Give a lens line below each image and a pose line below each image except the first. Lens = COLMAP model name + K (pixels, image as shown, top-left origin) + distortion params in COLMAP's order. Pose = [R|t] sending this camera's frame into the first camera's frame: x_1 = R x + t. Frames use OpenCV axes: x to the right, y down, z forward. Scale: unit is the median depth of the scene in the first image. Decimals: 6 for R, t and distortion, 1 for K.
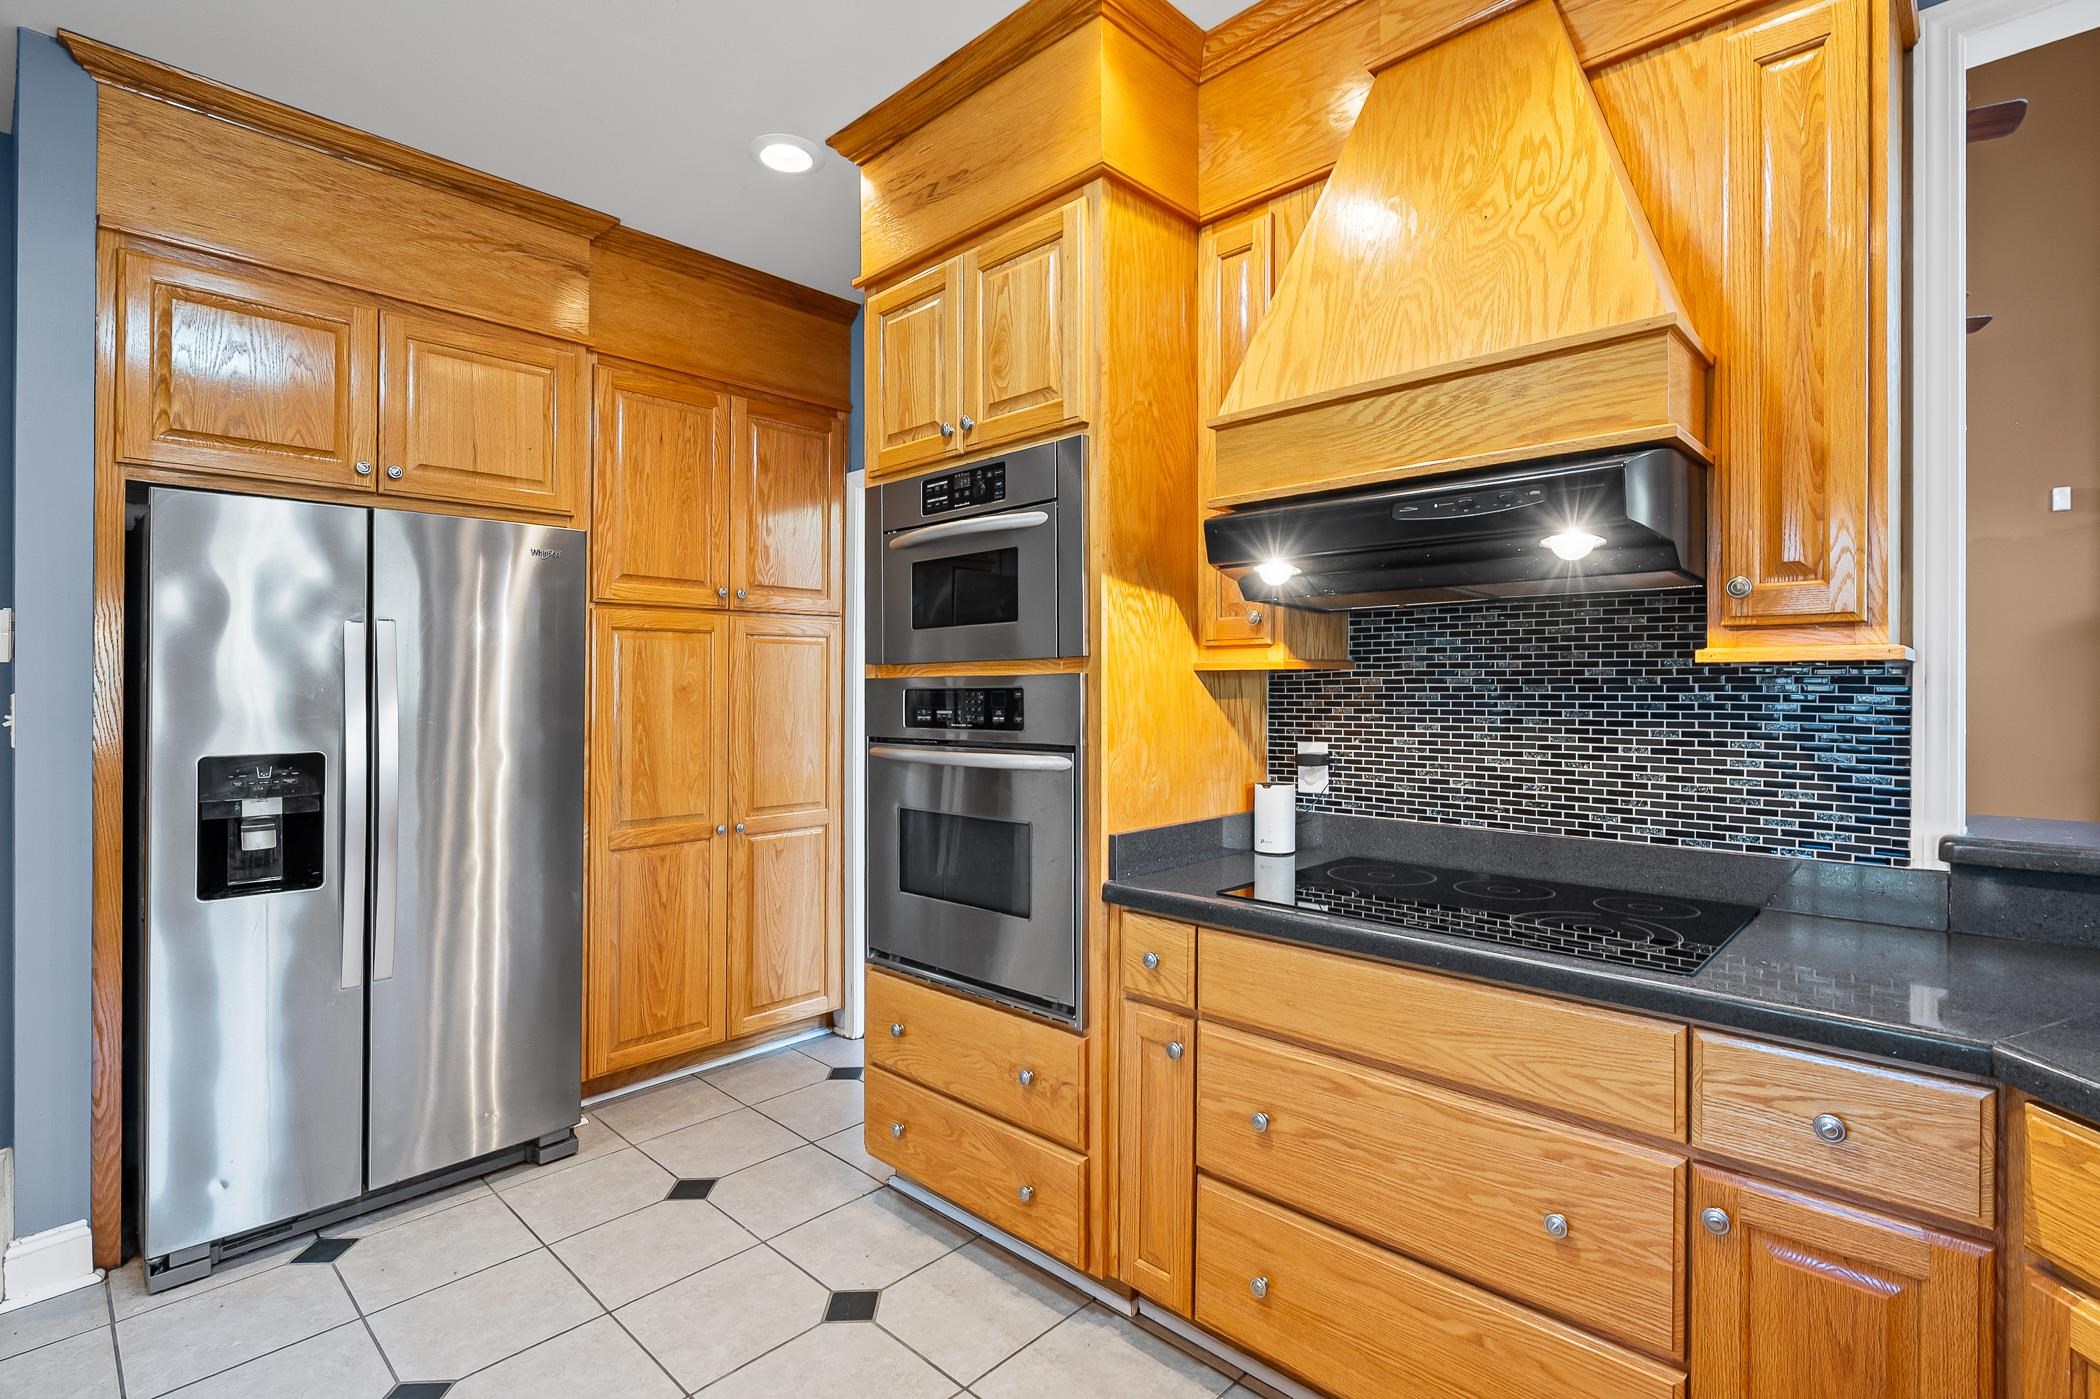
lens RADIAL K [[981.4, 0, 1054.8], [0, 981.4, 672.7], [0, 0, 1]] dist [-0.000277, -0.000514]
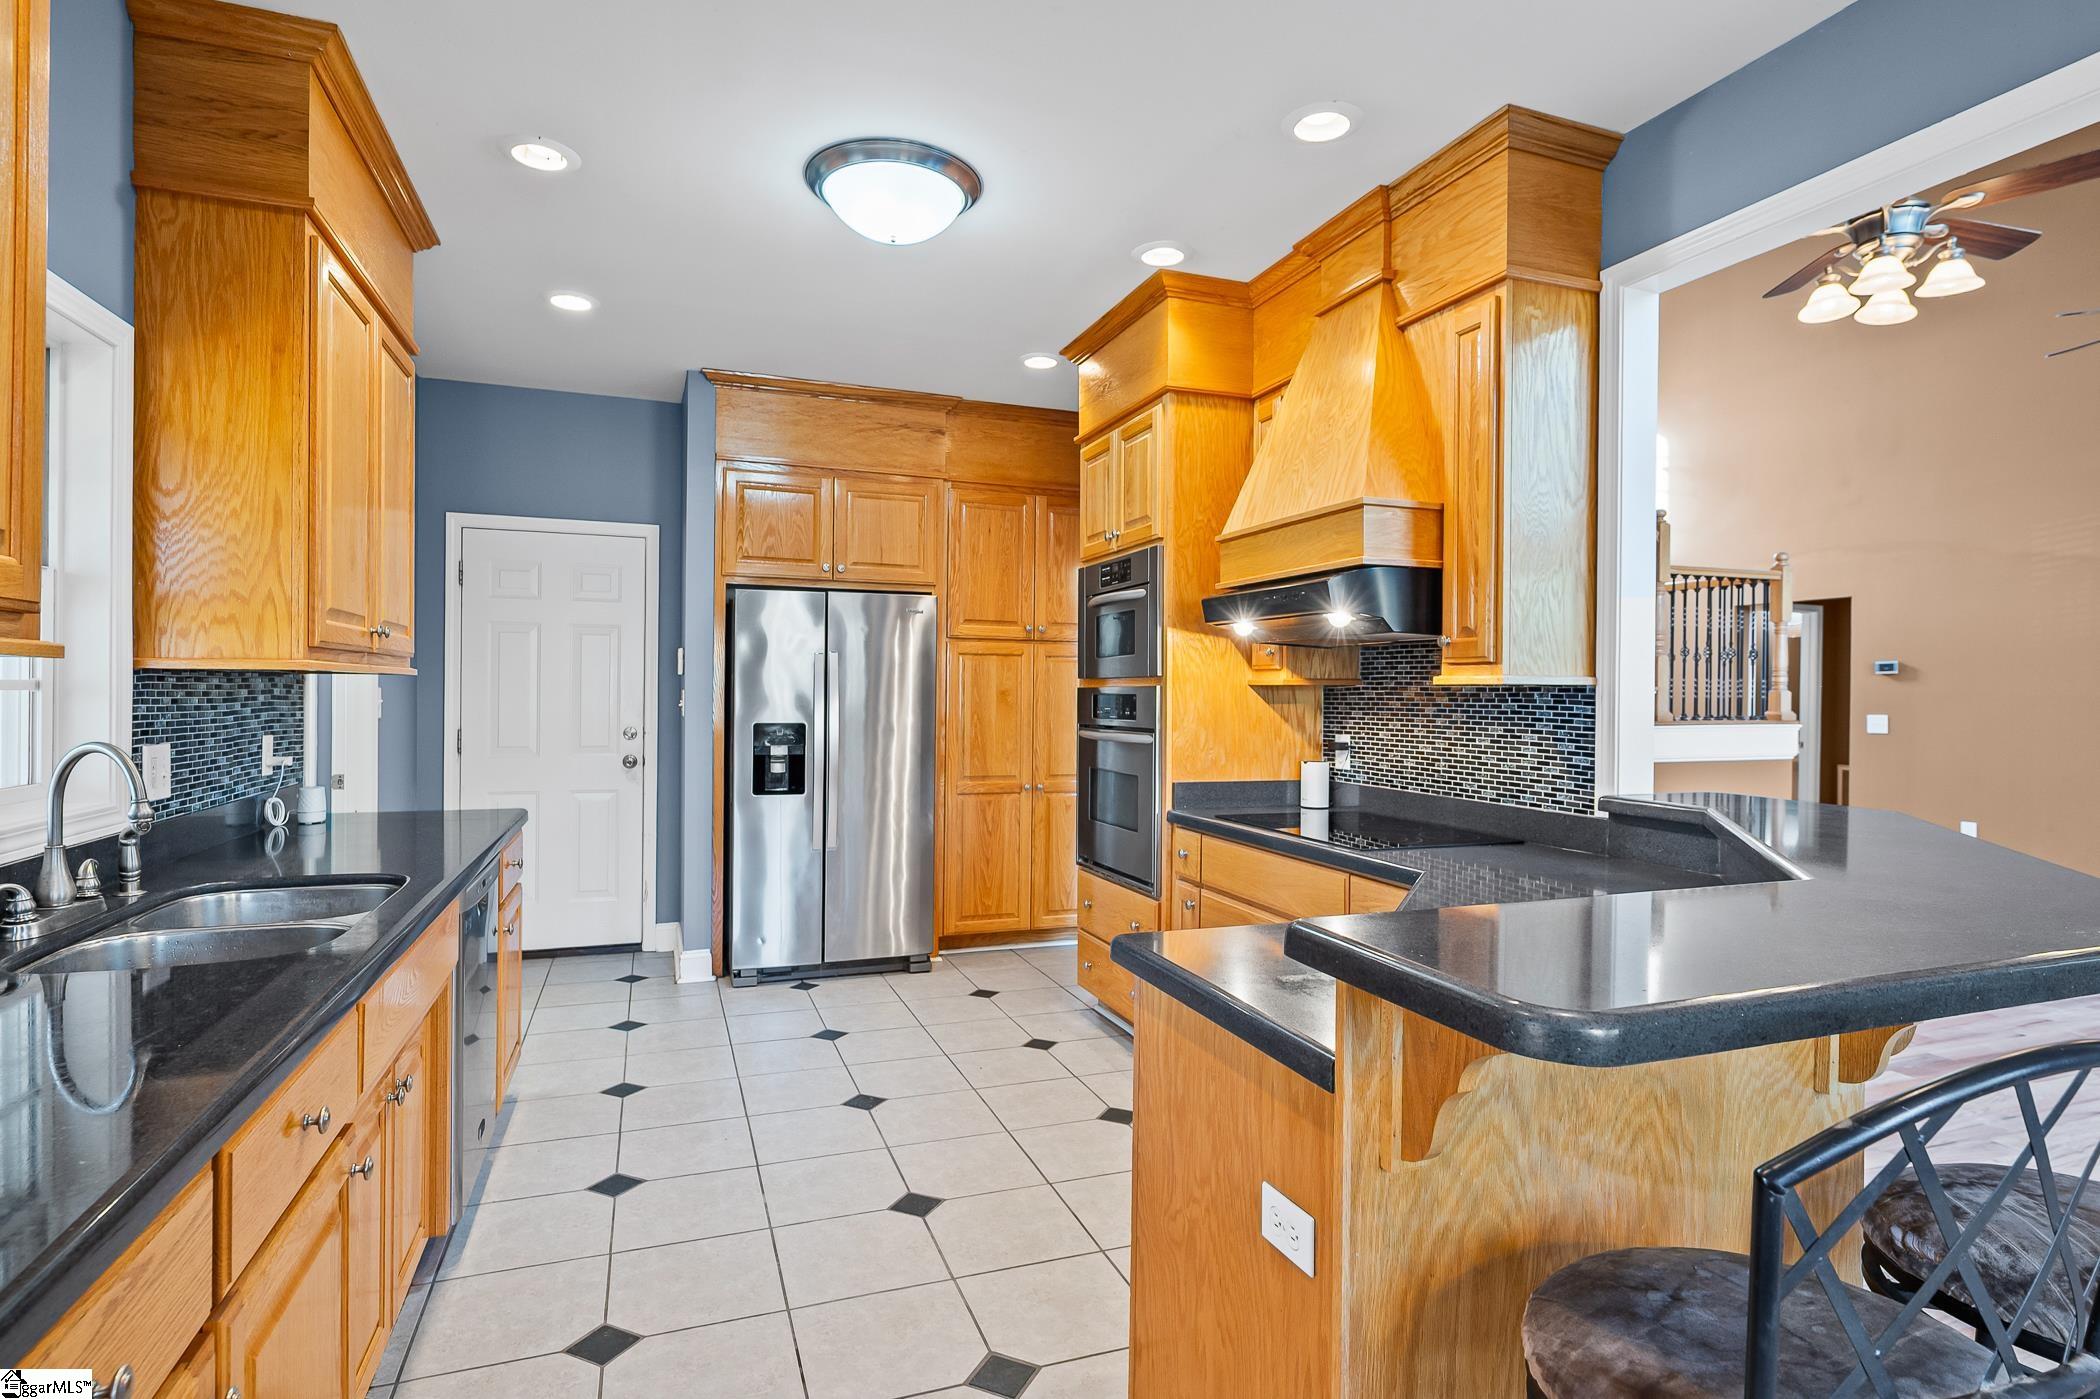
lens RADIAL K [[1067.1, 0, 1050.0], [0, 1067.1, 699.5], [0, 0, 1]] dist [0.000409, 0.000031]
pose [[0.897571, 0.017283, -0.440531, 0.573866], [-0.009508, 0.999758, 0.019851, -0.009277], [0.440767, -0.013629, 0.897518, -0.627191]]
